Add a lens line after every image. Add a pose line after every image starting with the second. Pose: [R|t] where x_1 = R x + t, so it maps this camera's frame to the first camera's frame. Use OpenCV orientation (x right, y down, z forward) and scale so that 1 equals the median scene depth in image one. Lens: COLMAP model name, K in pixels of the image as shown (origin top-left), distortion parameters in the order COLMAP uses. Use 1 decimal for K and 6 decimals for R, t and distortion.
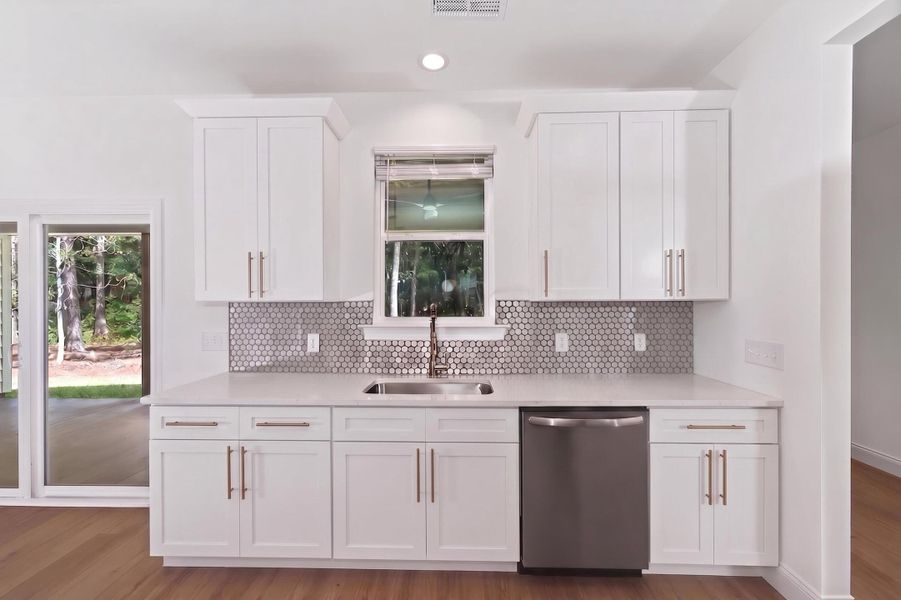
lens RADIAL K [[366.6, 0, 450.5], [0, 366.6, 300.0], [0, 0, 1]] dist [-0.001386, 0.000432]
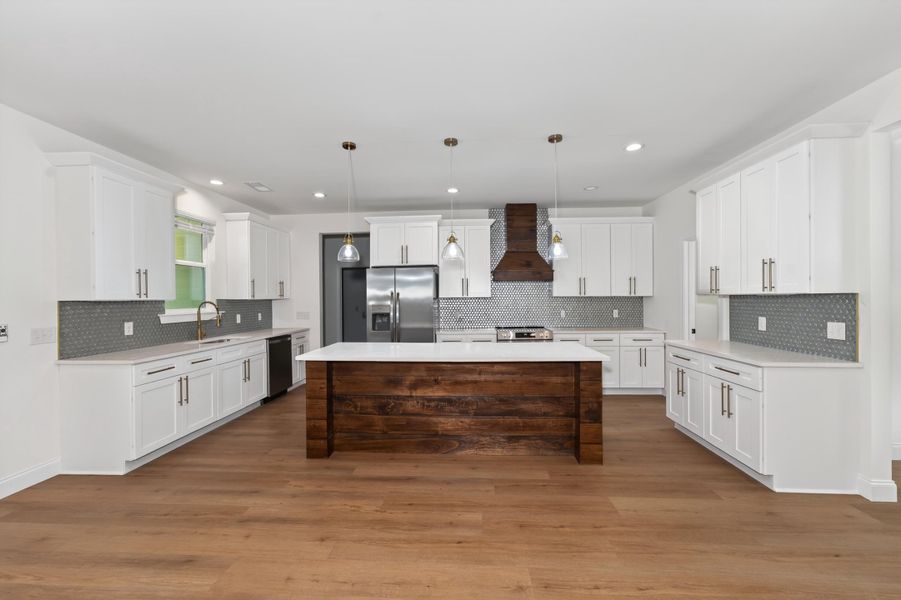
lens RADIAL K [[366.6, 0, 450.5], [0, 366.6, 300.0], [0, 0, 1]] dist [-0.001386, 0.000432]
pose [[0.032440, 0.000243, 0.999474, -1.794555], [0.002455, 0.999997, -0.000323, 0.006759], [-0.999471, 0.002464, 0.032439, -0.324034]]
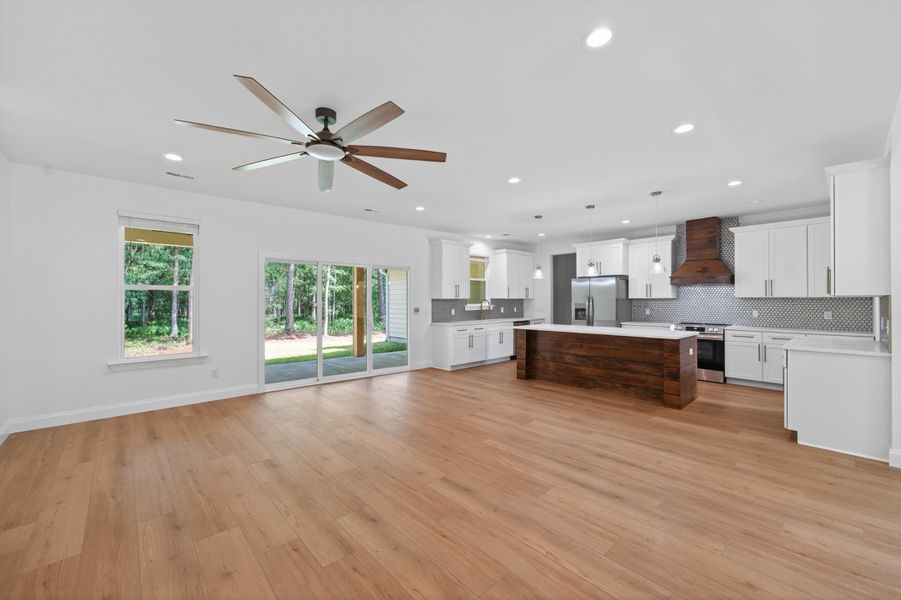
lens RADIAL K [[366.6, 0, 450.5], [0, 366.6, 300.0], [0, 0, 1]] dist [-0.001386, 0.000432]
pose [[0.711339, 0.003023, 0.702842, -2.655038], [-0.004898, 0.999988, 0.000657, 0.011731], [-0.702832, -0.003910, 0.711346, -1.268325]]
